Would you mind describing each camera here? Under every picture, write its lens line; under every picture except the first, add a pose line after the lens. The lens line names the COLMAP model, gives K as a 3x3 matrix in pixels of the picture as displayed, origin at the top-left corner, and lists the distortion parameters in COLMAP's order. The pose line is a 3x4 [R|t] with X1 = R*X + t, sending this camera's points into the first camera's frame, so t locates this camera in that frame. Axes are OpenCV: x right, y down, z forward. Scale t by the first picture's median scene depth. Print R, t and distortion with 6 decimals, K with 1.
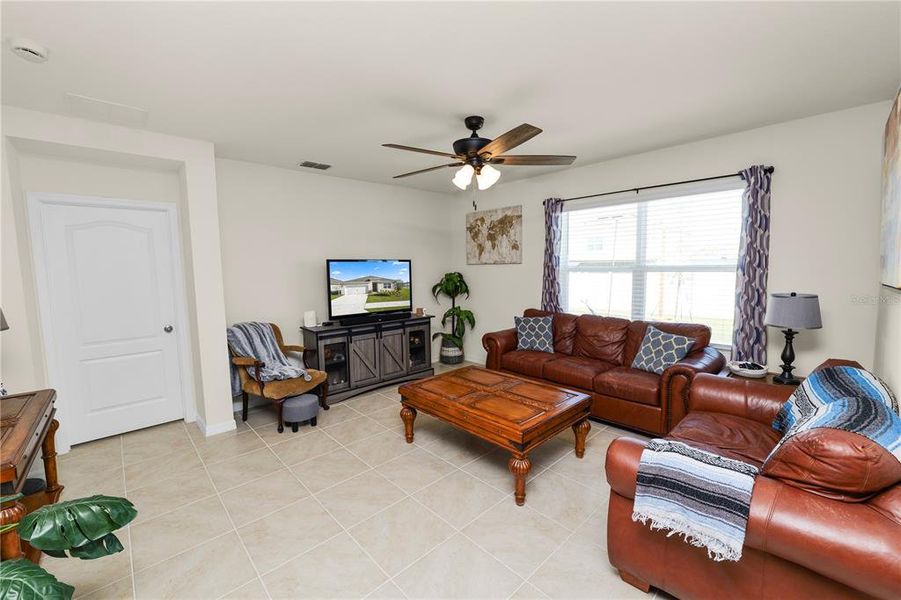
lens RADIAL K [[367.1, 0, 451.4], [0, 367.1, 297.5], [0, 0, 1]] dist [-0.012034, 0.000428]
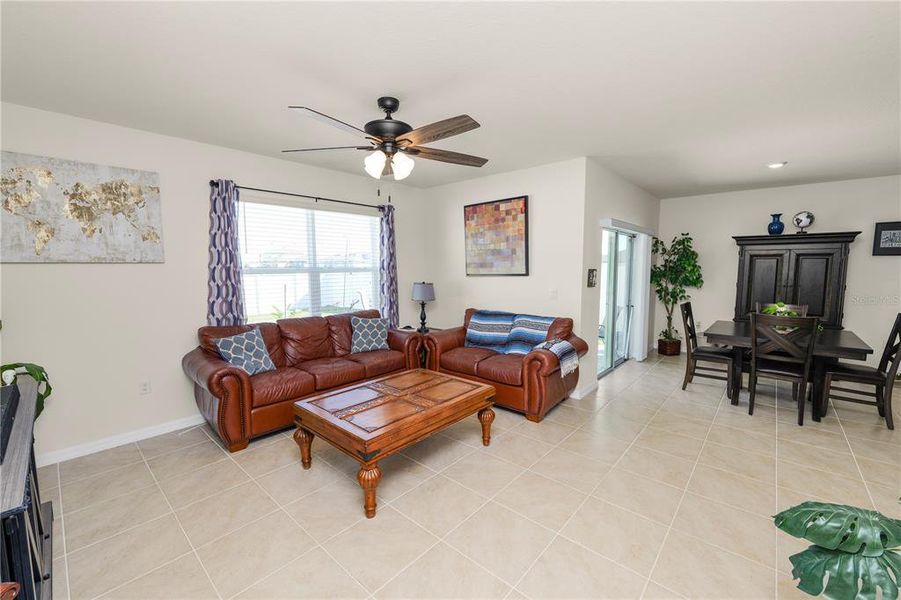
lens RADIAL K [[367.1, 0, 451.4], [0, 367.1, 297.5], [0, 0, 1]] dist [-0.012034, 0.000428]
pose [[-0.089535, -0.067101, 0.993721, -0.560944], [0.091829, 0.992922, 0.075321, -0.037872], [-0.991741, 0.097996, -0.082740, 0.617406]]
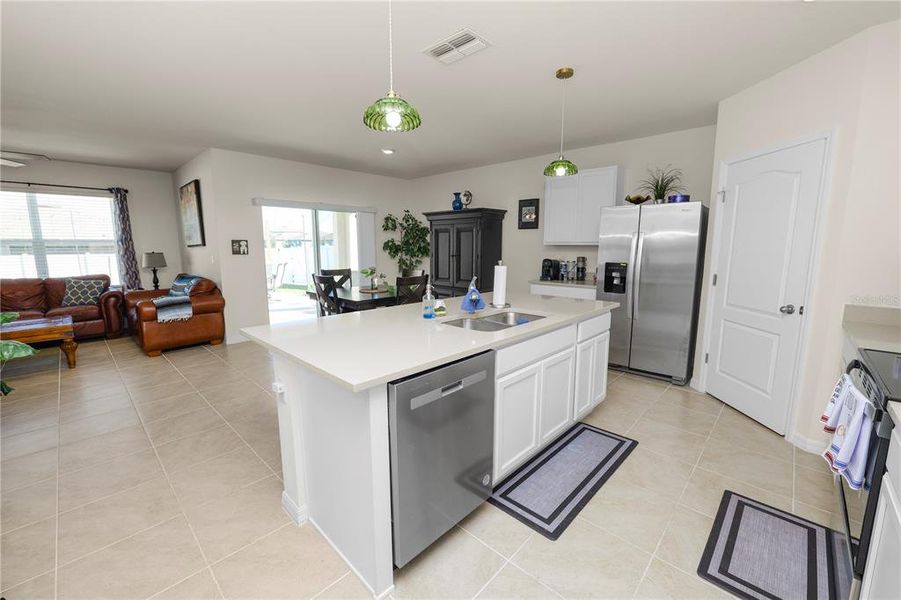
lens RADIAL K [[367.1, 0, 451.4], [0, 367.1, 297.5], [0, 0, 1]] dist [-0.012034, 0.000428]
pose [[-0.058825, -0.125101, 0.990399, -0.856302], [0.089173, 0.987492, 0.130031, 0.082152], [-0.994277, 0.095966, -0.046934, -0.417281]]
